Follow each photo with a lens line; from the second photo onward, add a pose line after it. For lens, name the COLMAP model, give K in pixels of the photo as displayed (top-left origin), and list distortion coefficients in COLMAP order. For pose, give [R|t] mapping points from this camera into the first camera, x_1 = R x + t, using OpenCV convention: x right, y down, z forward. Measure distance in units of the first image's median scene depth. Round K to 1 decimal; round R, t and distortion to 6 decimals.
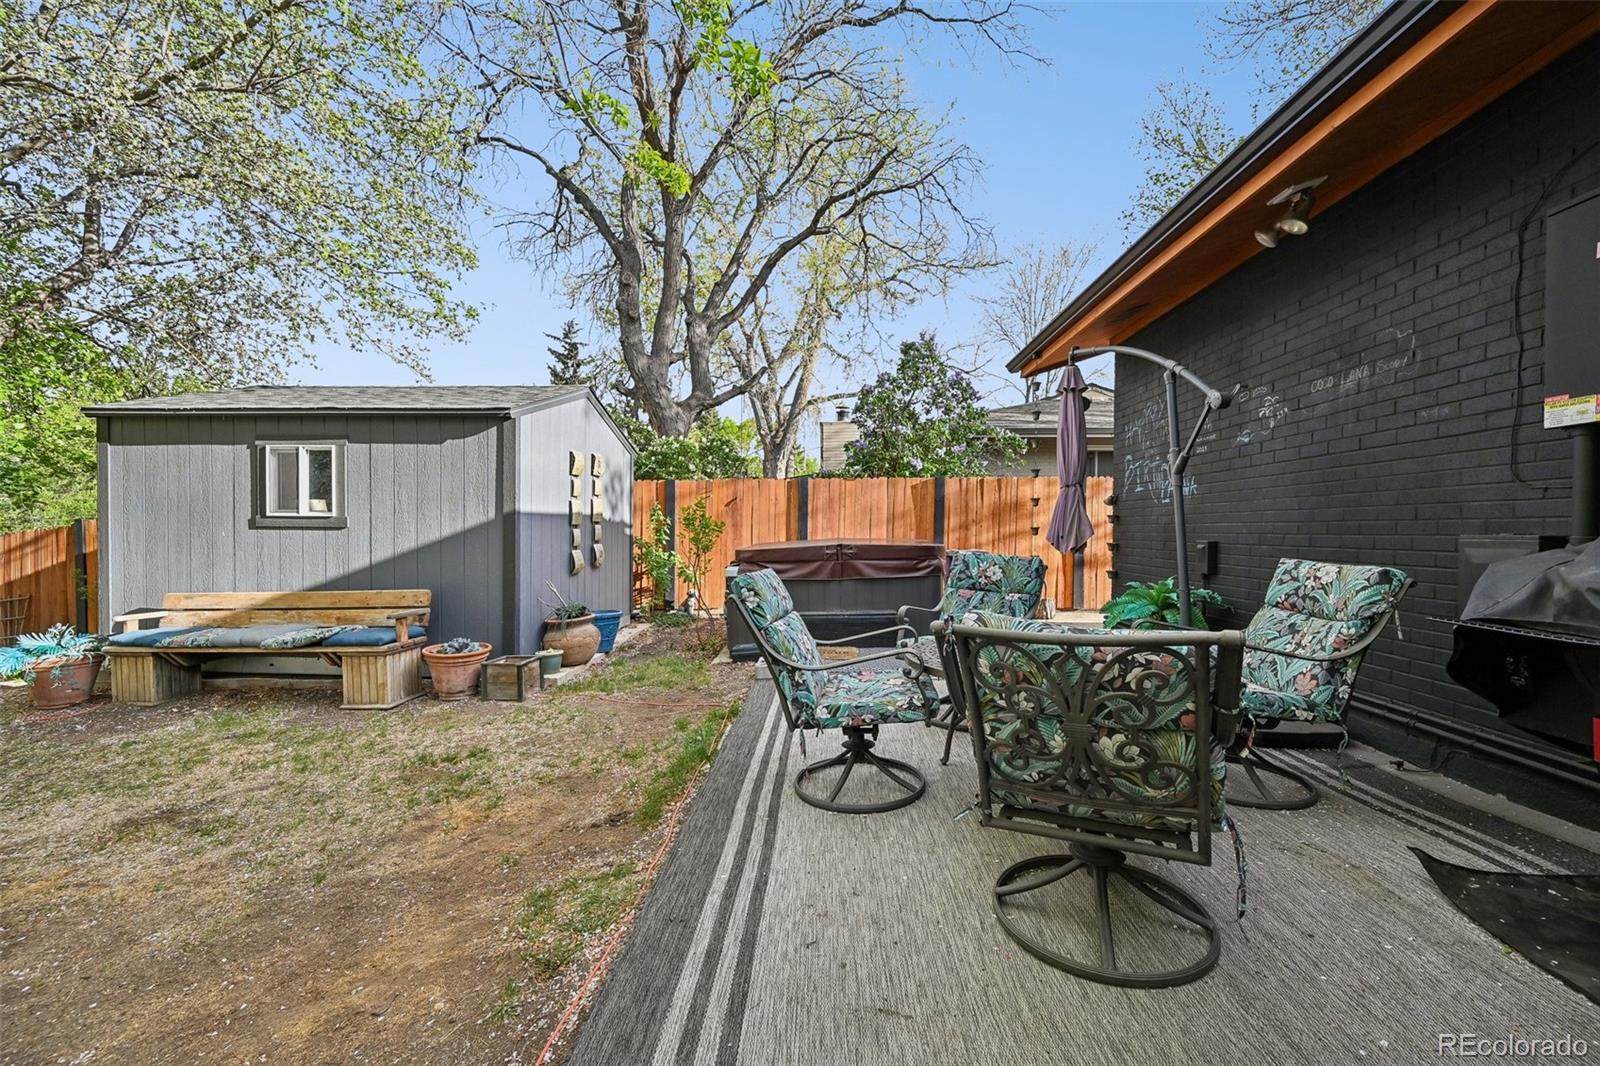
lens RADIAL K [[638.4, 0, 809.3], [0, 638.4, 531.2], [0, 0, 1]] dist [-0.003610, 0.001116]
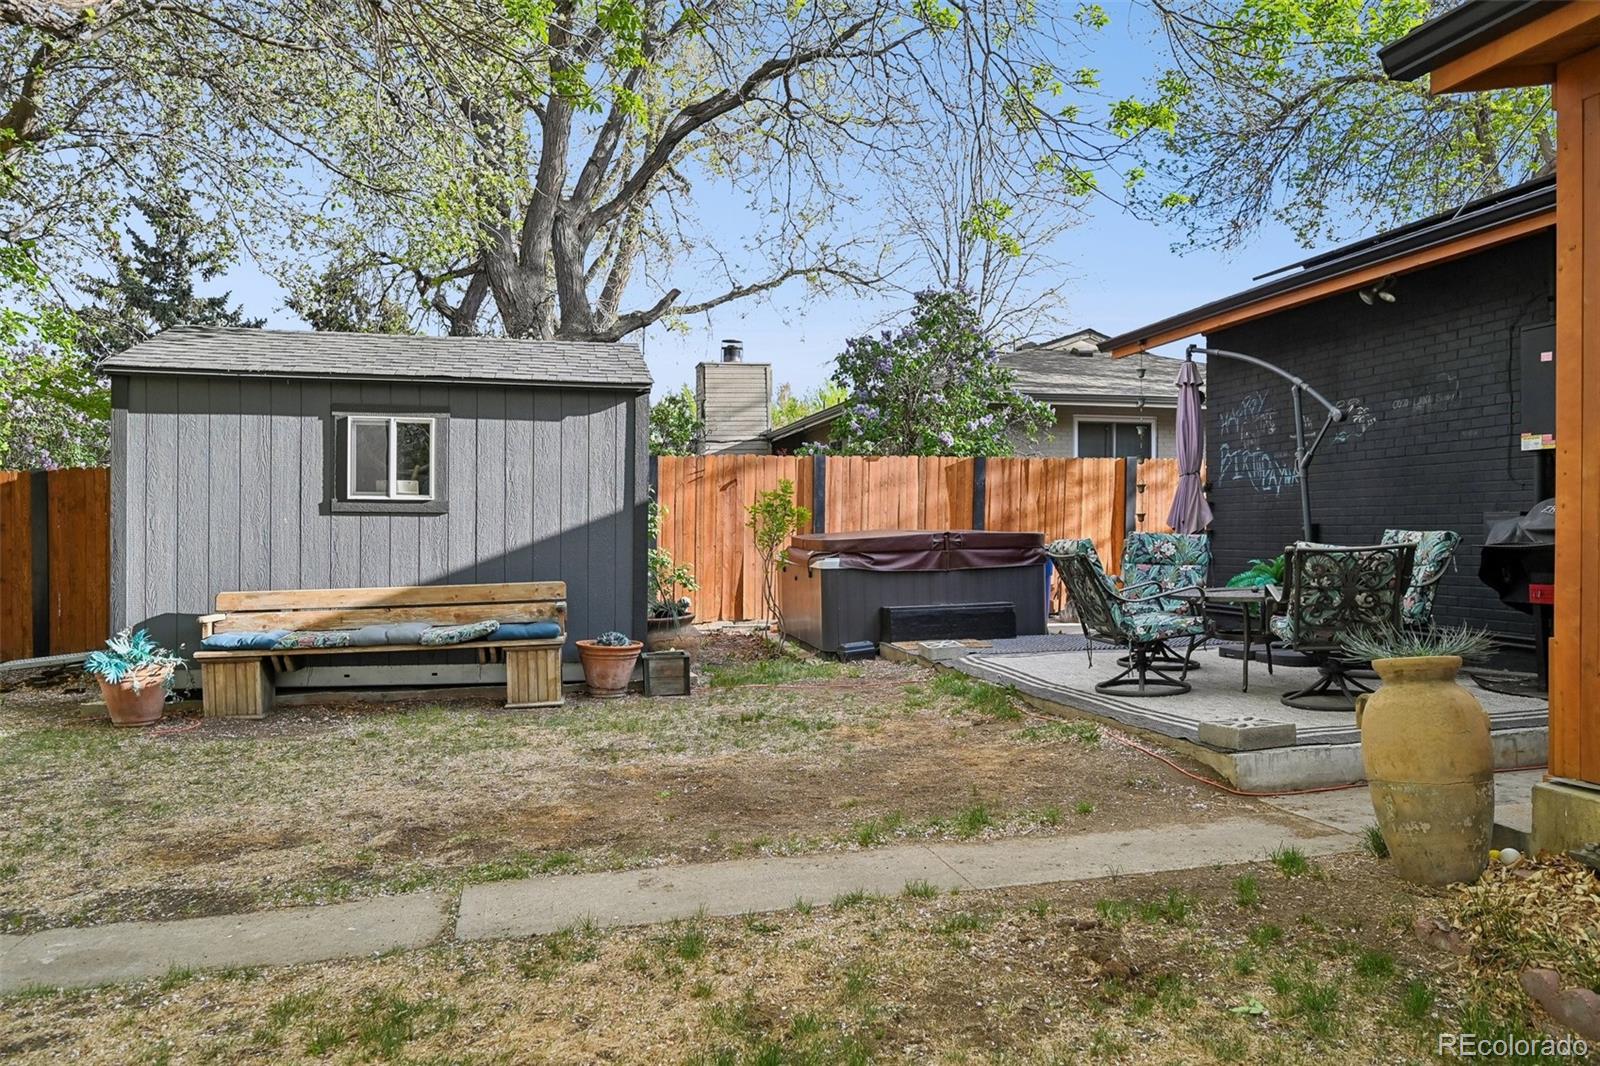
lens RADIAL K [[1183.9, 0, 798.1], [0, 1183.9, 520.8], [0, 0, 1]] dist [-0.020771, 0.009604]
pose [[0.964829, -0.001005, 0.262876, -0.766246], [0.004506, 0.999909, -0.012713, 0.030496], [-0.262840, 0.013451, 0.964746, -0.756344]]
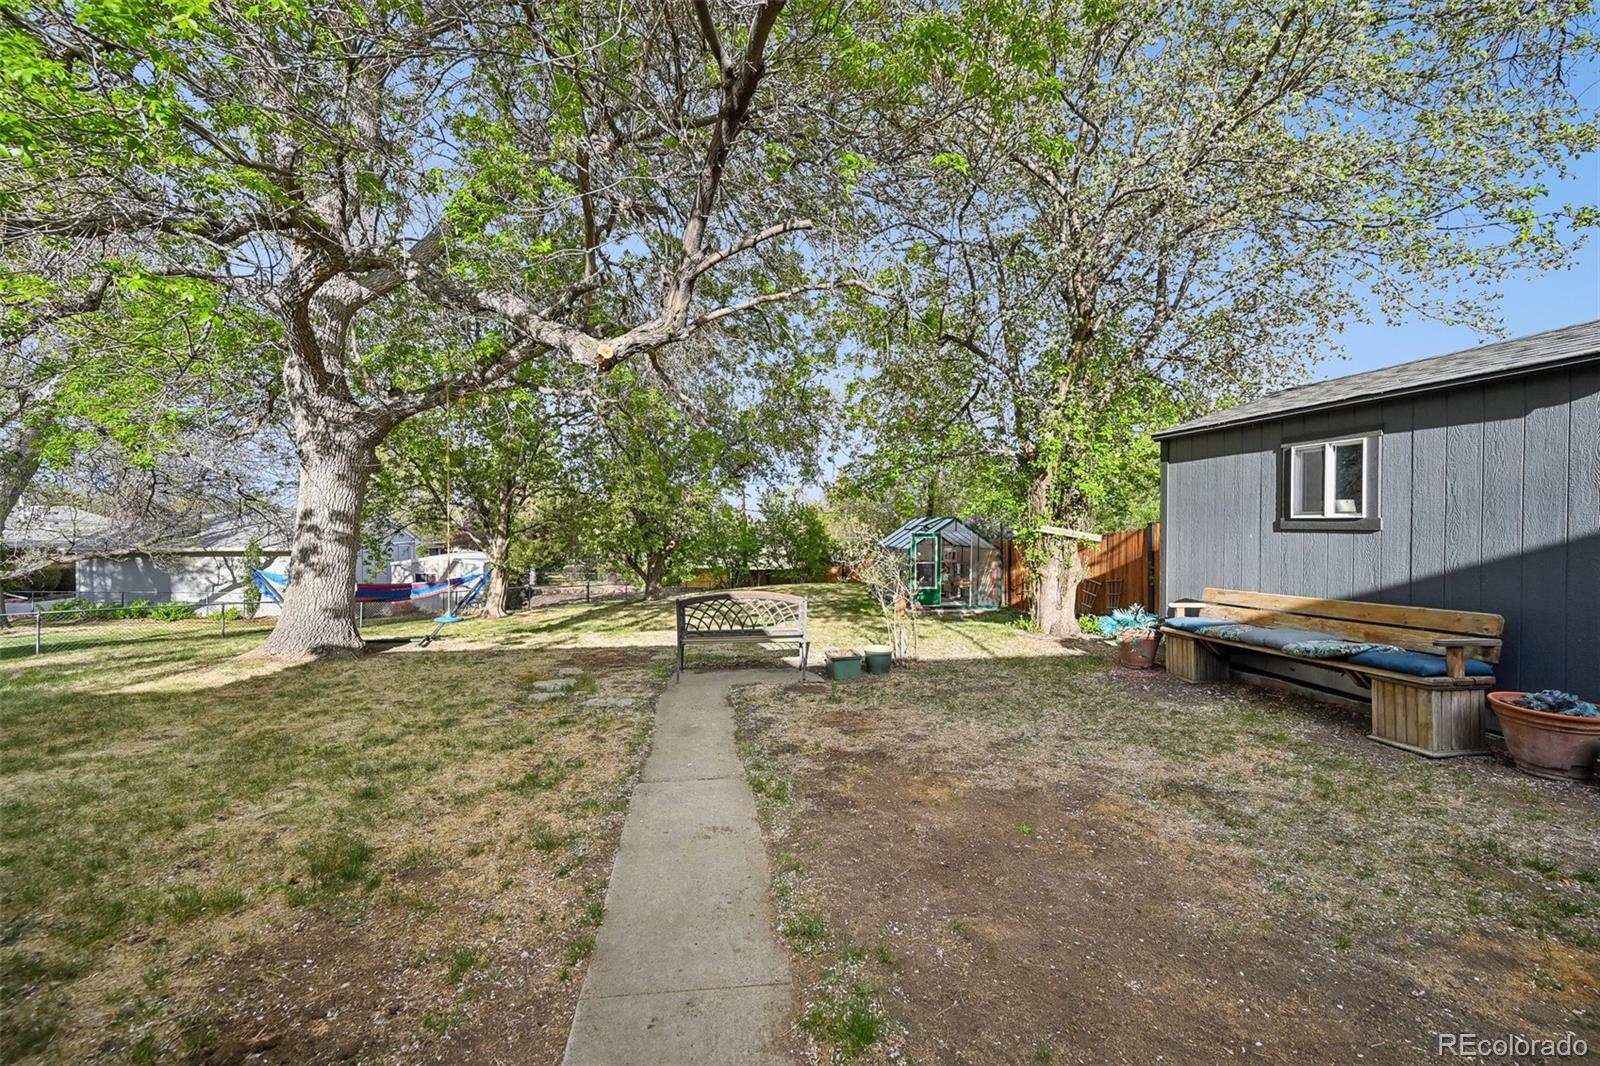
lens RADIAL K [[638.4, 0, 796.4], [0, 638.4, 540.5], [0, 0, 1]] dist [-0.003610, 0.001116]
pose [[0.205374, 0.018070, -0.978517, -0.044918], [-0.006241, 0.999833, 0.017154, -0.002376], [0.978664, 0.002584, 0.205453, 0.050209]]
